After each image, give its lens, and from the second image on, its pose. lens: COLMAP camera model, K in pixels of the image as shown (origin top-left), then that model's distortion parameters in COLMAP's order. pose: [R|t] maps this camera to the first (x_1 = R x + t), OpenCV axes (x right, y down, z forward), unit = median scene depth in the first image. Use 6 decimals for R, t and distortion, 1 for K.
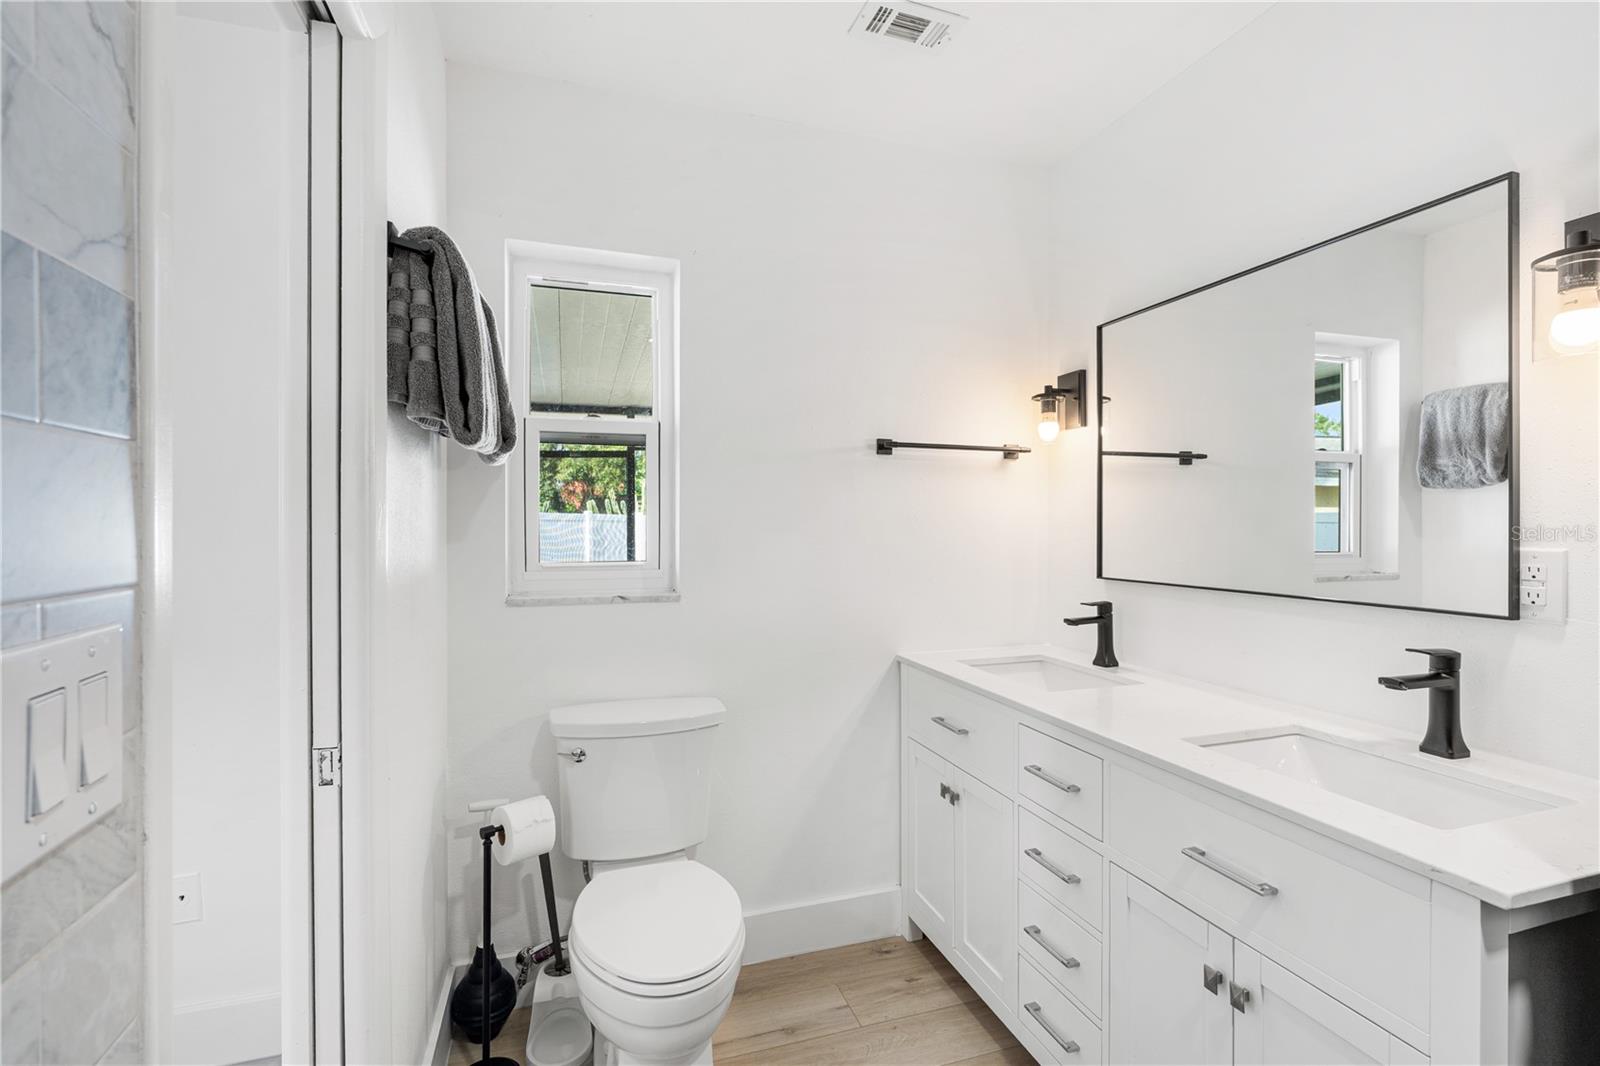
lens RADIAL K [[715.9, 0, 805.6], [0, 715.9, 528.4], [0, 0, 1]] dist [-0.008882, 0.002062]
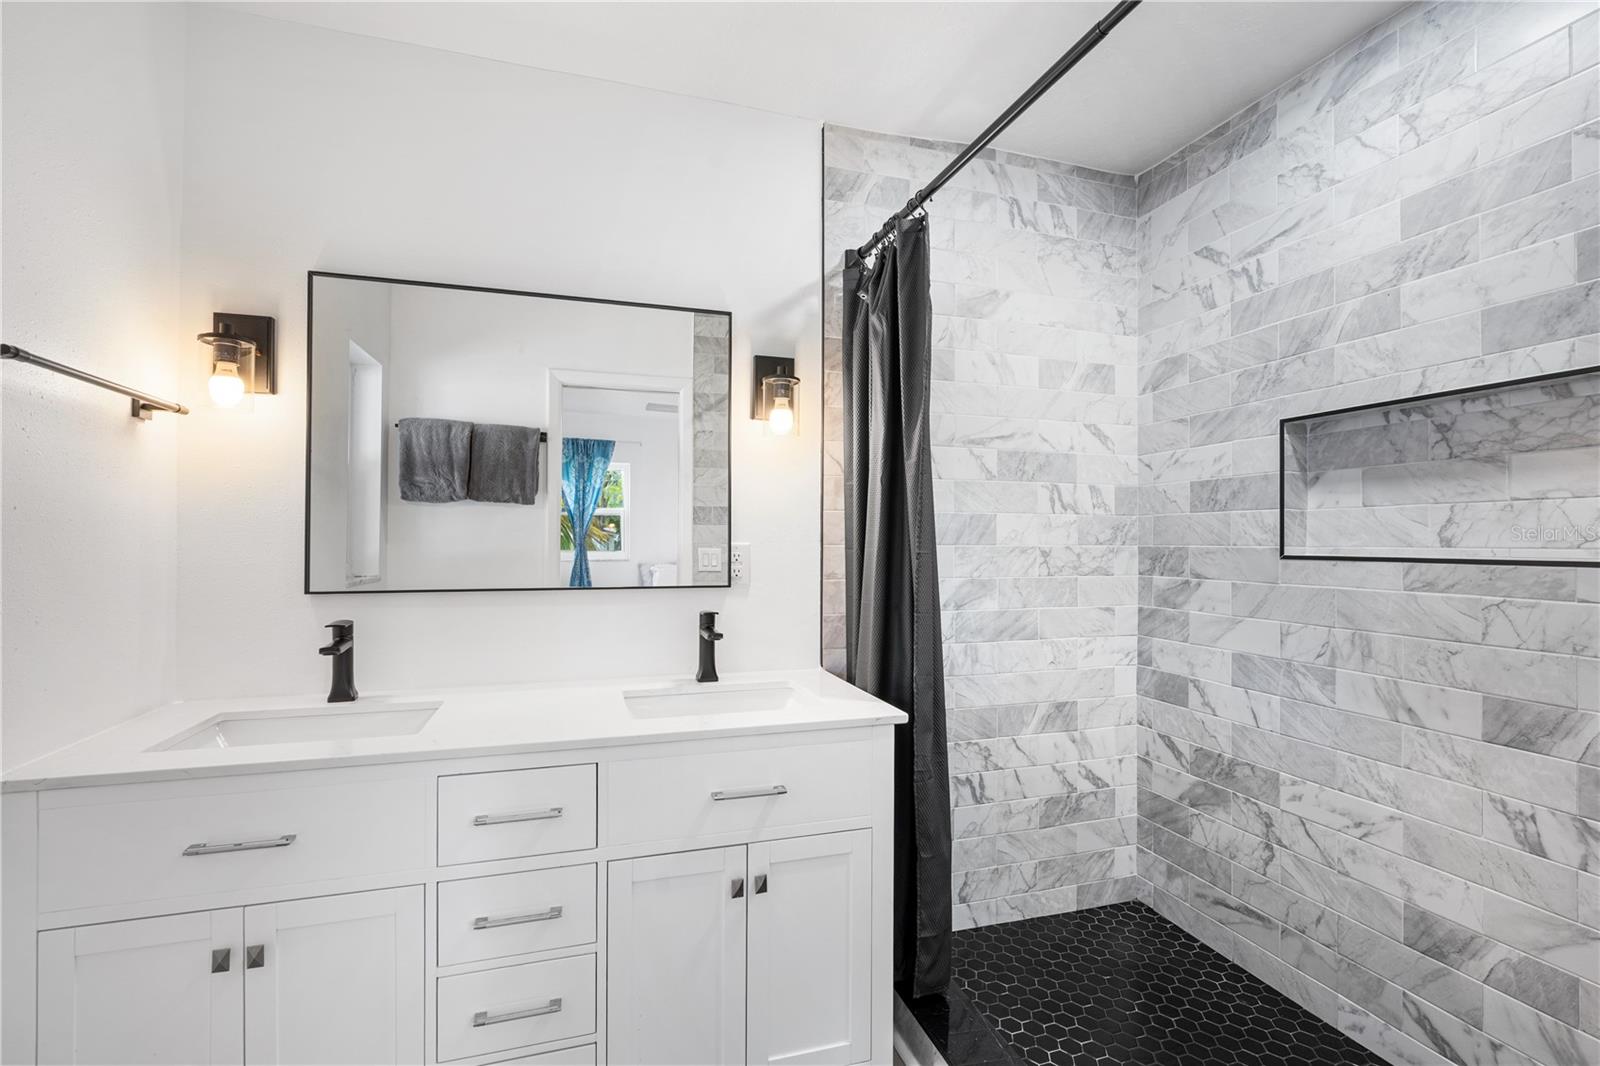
lens RADIAL K [[715.9, 0, 805.7], [0, 715.9, 539.4], [0, 0, 1]] dist [-0.008882, 0.002062]
pose [[0.013275, 0.003406, 0.999906, -0.338385], [0.000606, 0.999994, -0.003414, 0.013017], [-0.999912, 0.000652, 0.013273, 0.425946]]
